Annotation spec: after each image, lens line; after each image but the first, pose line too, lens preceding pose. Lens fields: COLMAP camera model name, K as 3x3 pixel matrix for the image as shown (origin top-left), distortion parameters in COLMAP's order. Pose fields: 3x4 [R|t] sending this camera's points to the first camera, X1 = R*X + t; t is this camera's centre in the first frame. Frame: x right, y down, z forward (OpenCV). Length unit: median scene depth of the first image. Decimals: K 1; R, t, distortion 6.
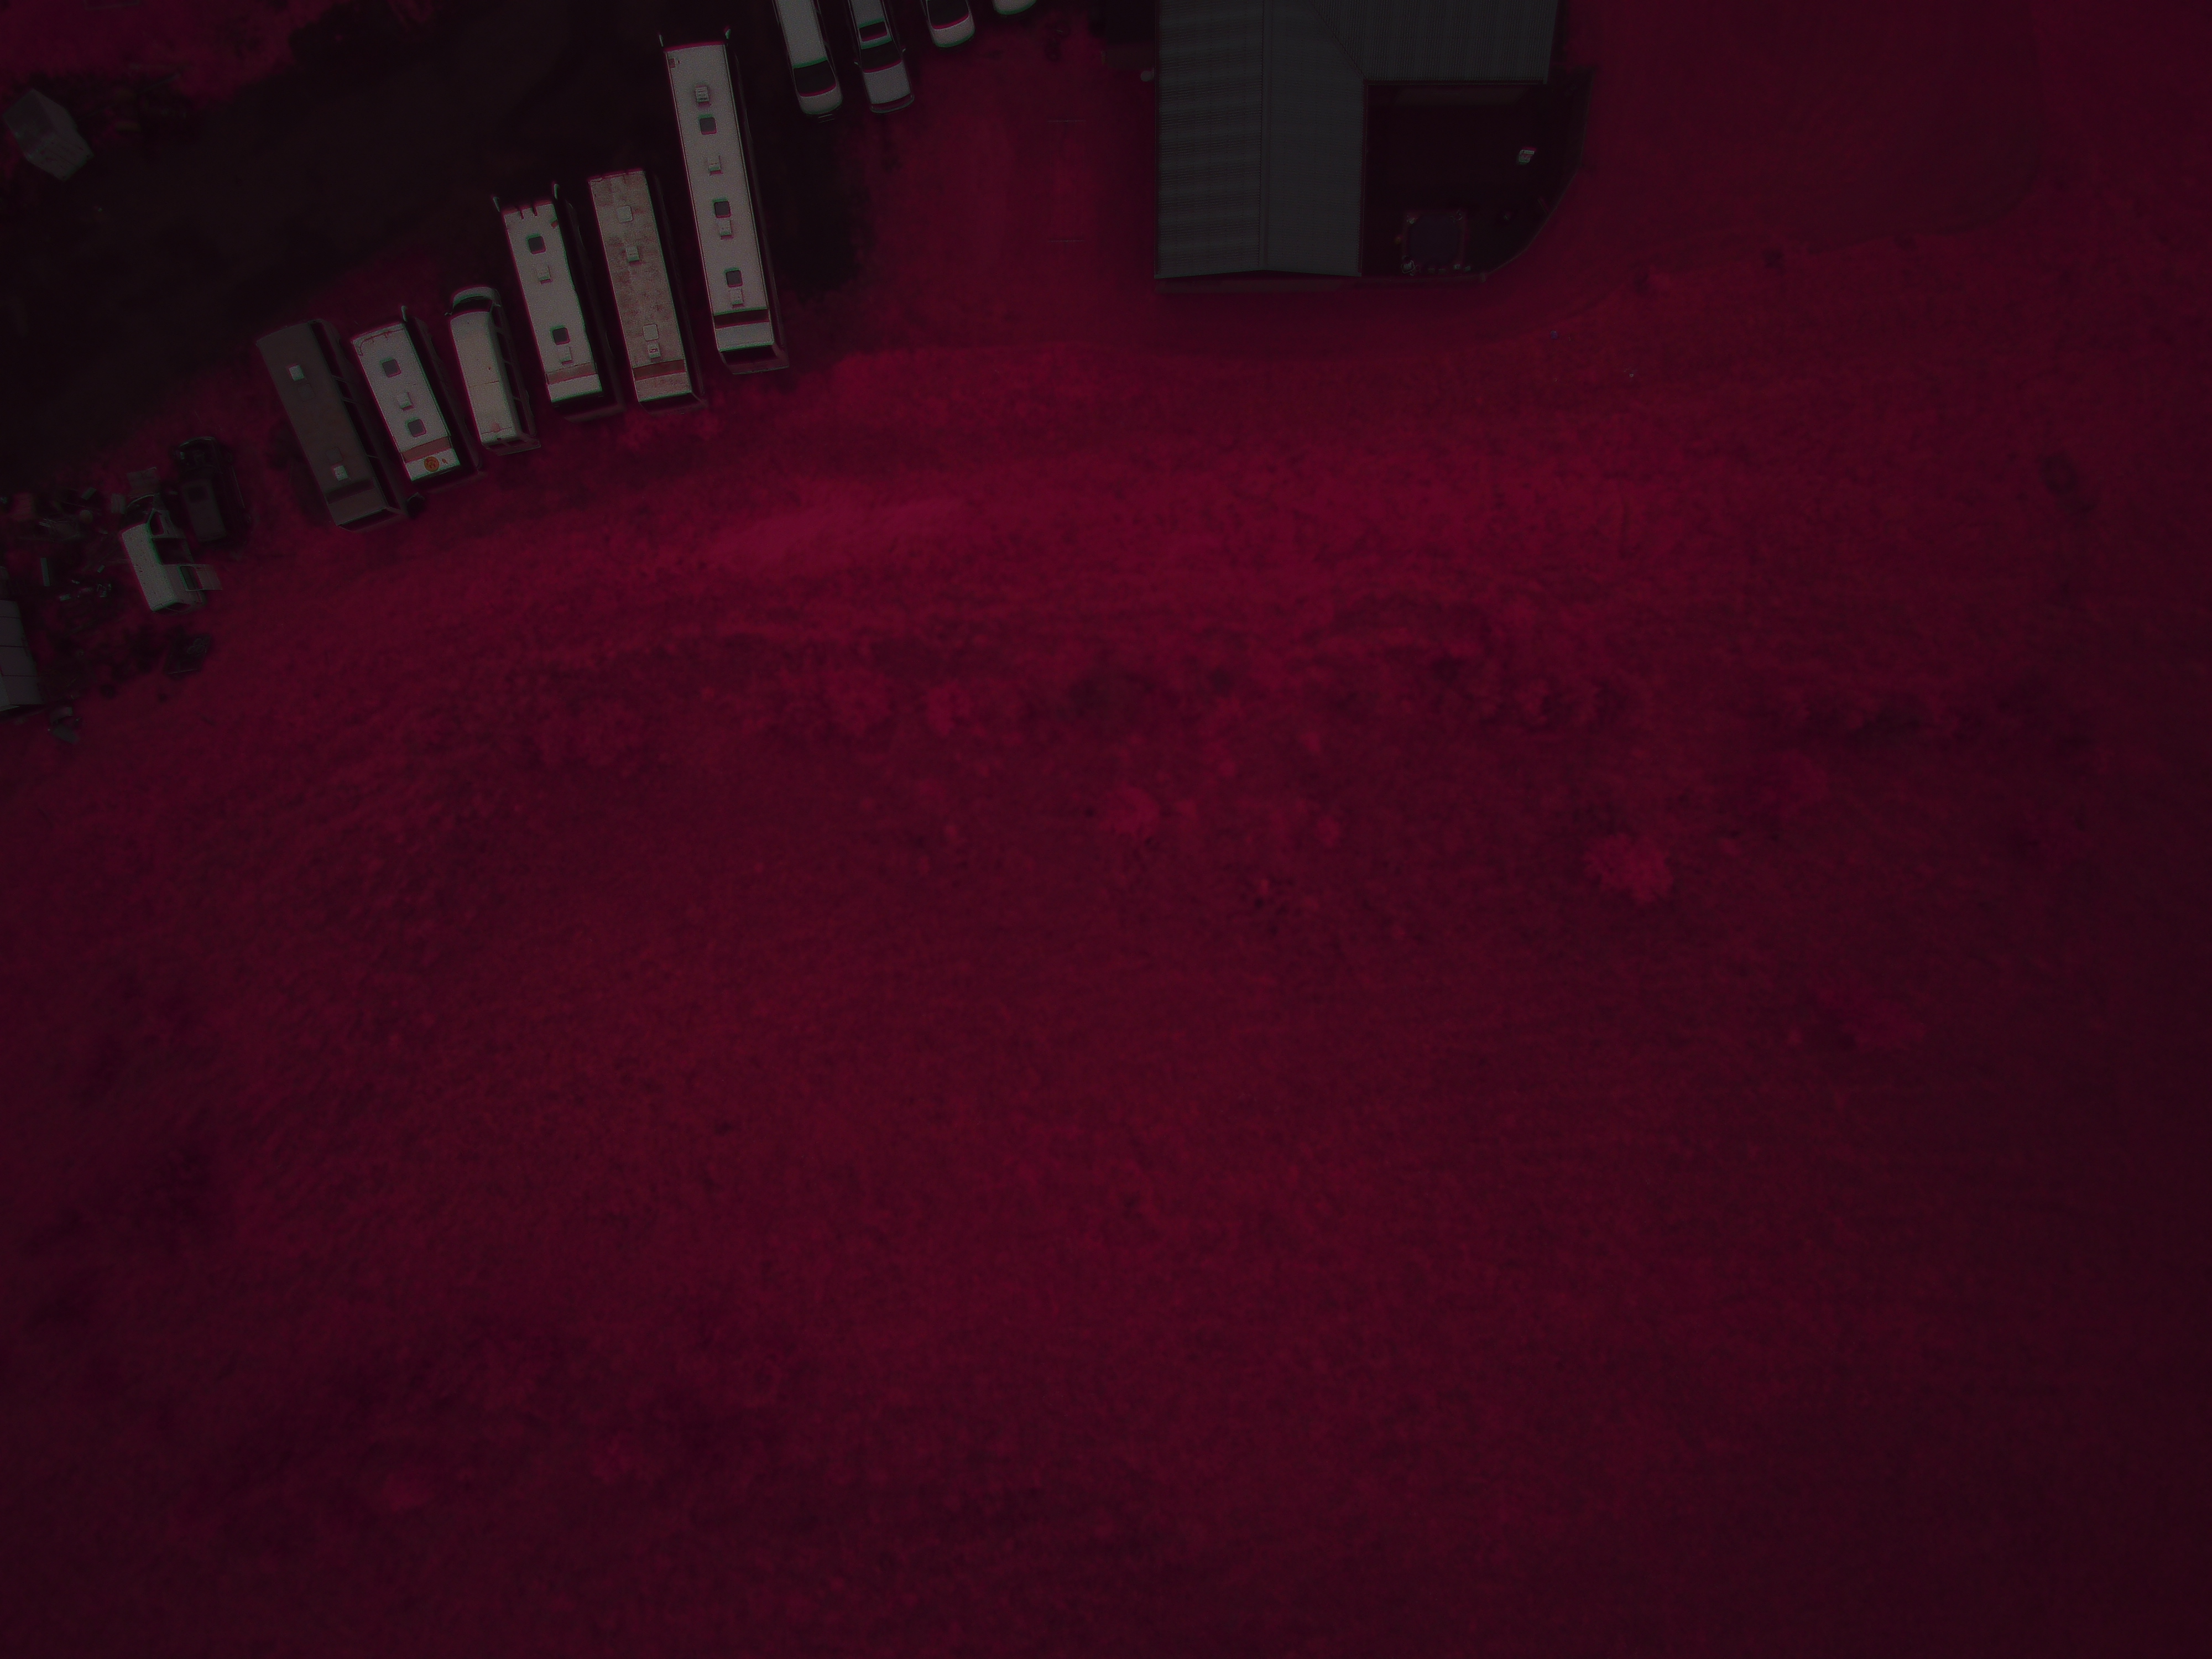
lens RADIAL K [[1209.0, 0, 1060.9], [0, 1209.0, 844.3], [0, 0, 1]] dist [0.032825, -0.026159]
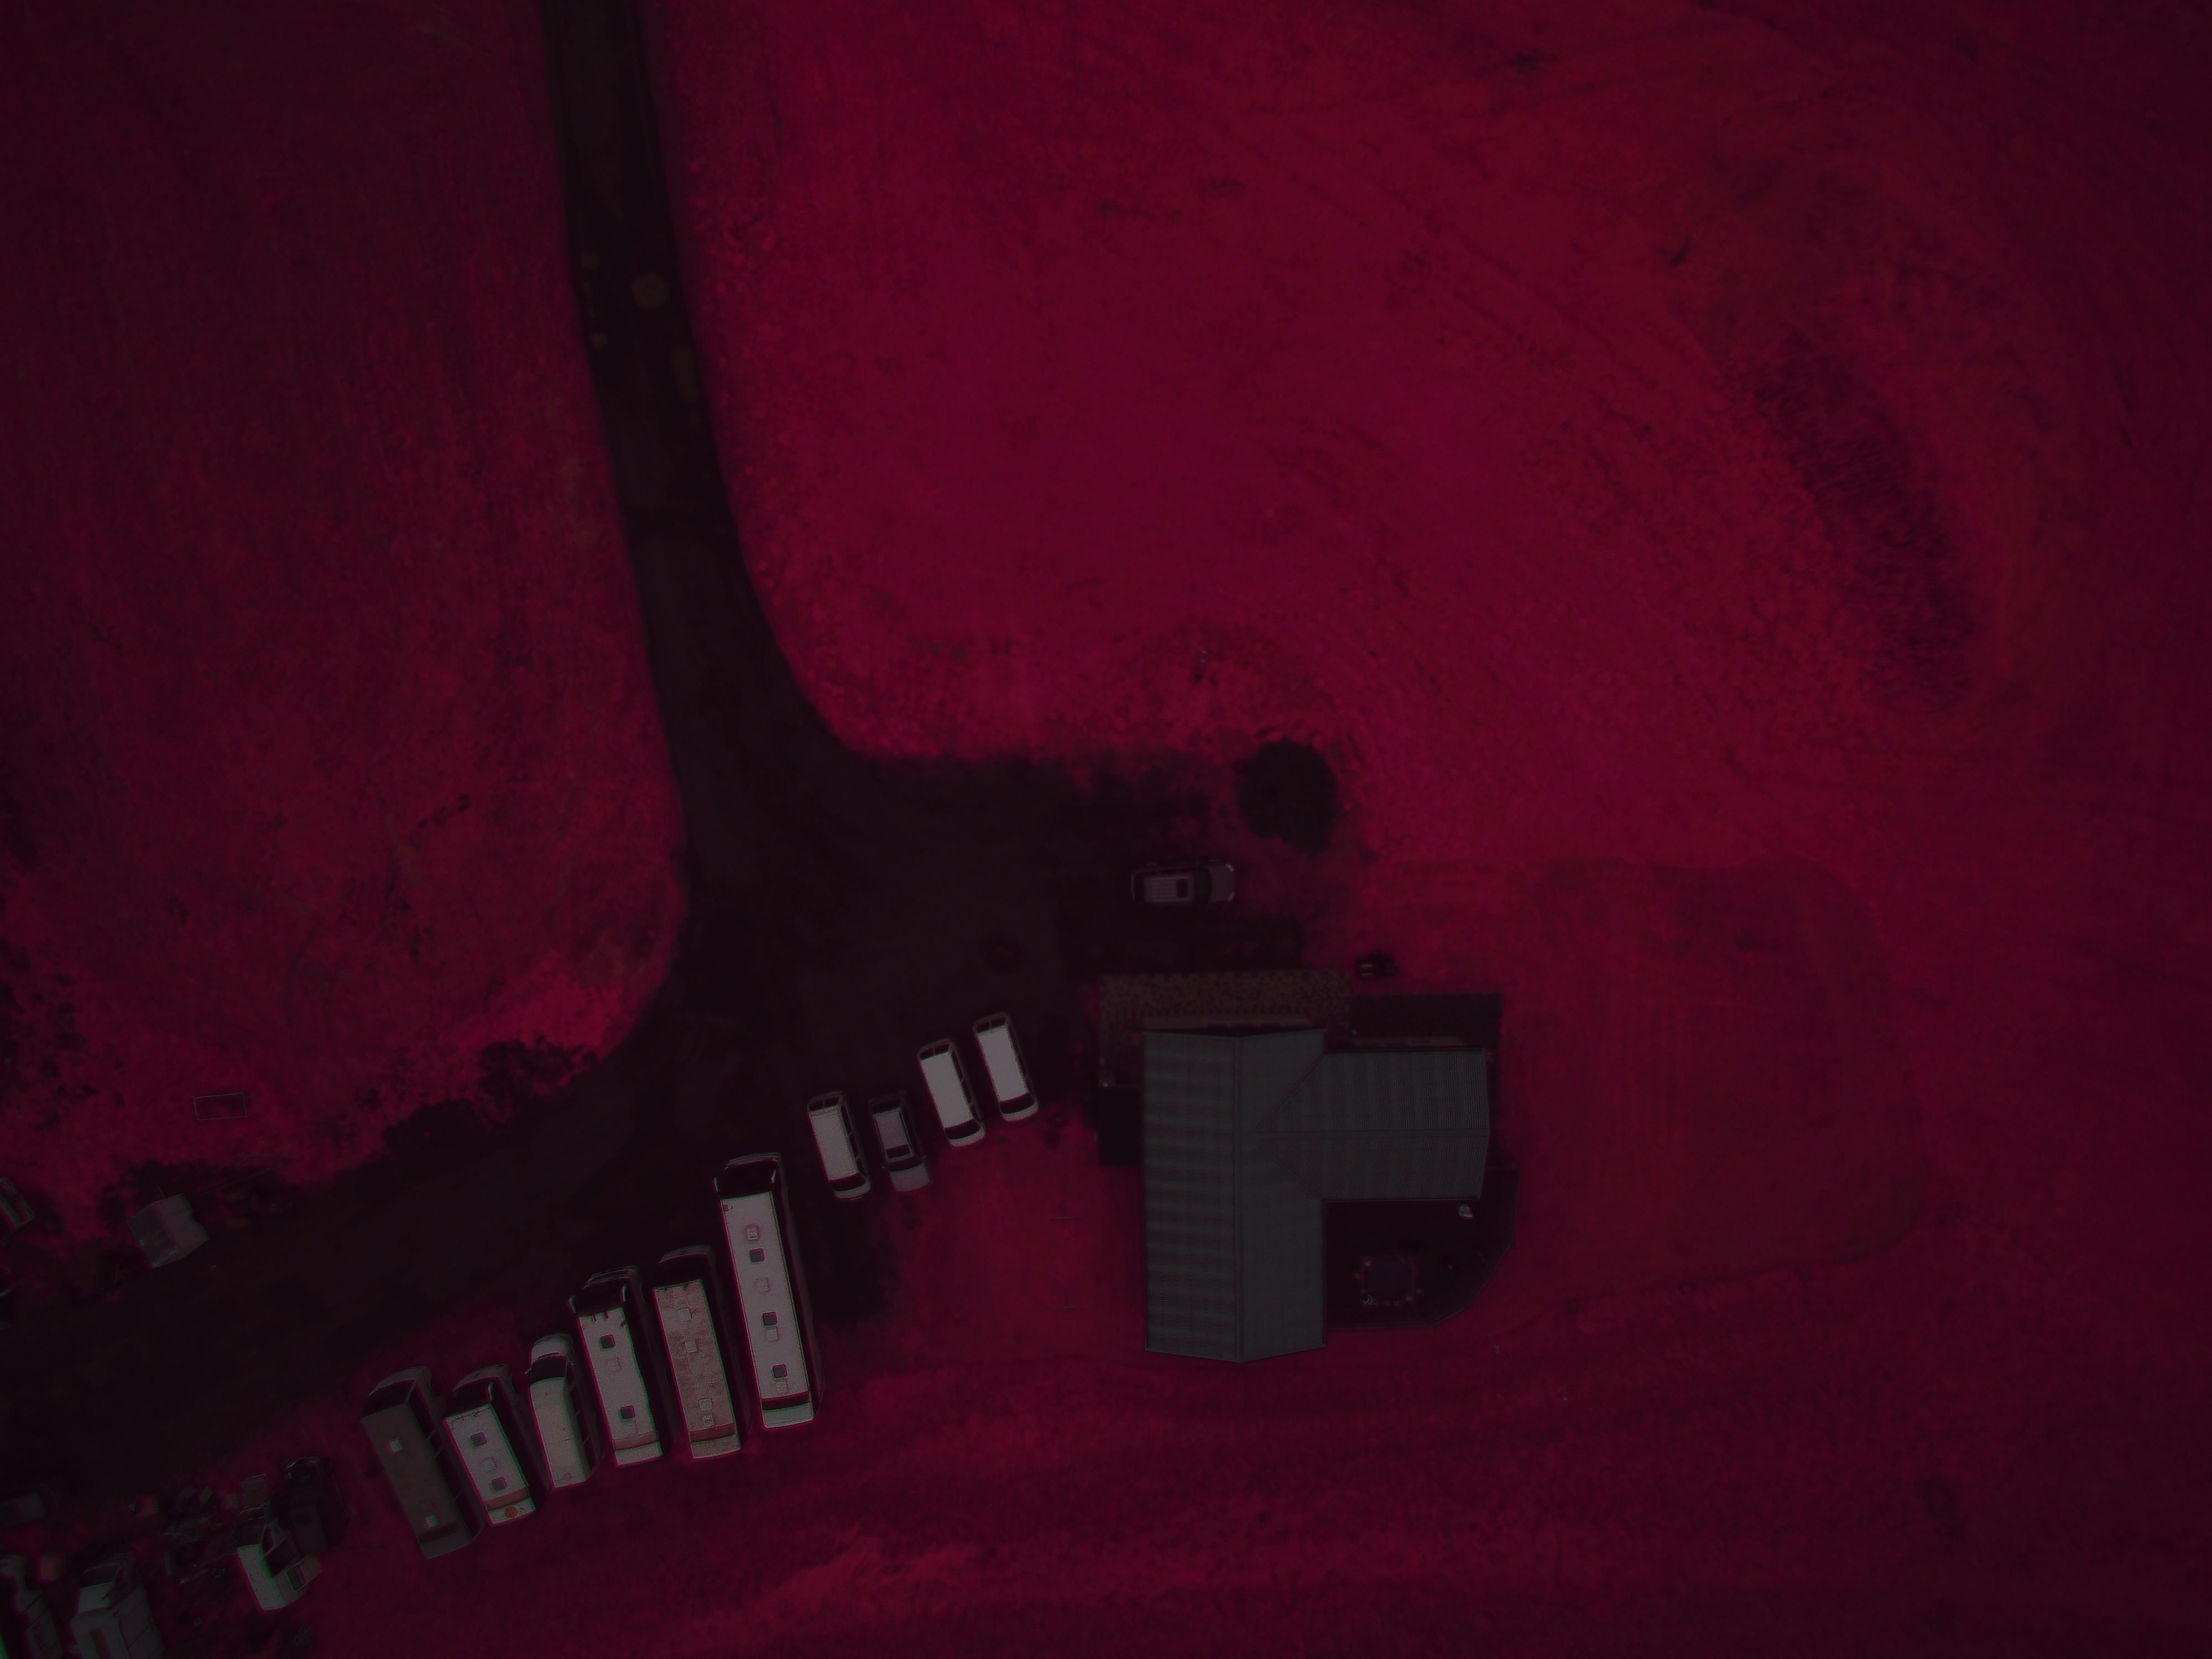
lens RADIAL K [[1209.0, 0, 1056.4], [0, 1209.0, 821.9], [0, 0, 1]] dist [0.032825, -0.026159]
pose [[0.999978, -0.005284, 0.004059, -0.007903], [0.005355, 0.999829, -0.017693, -0.945703], [-0.003965, 0.017714, 0.999835, -0.156995]]
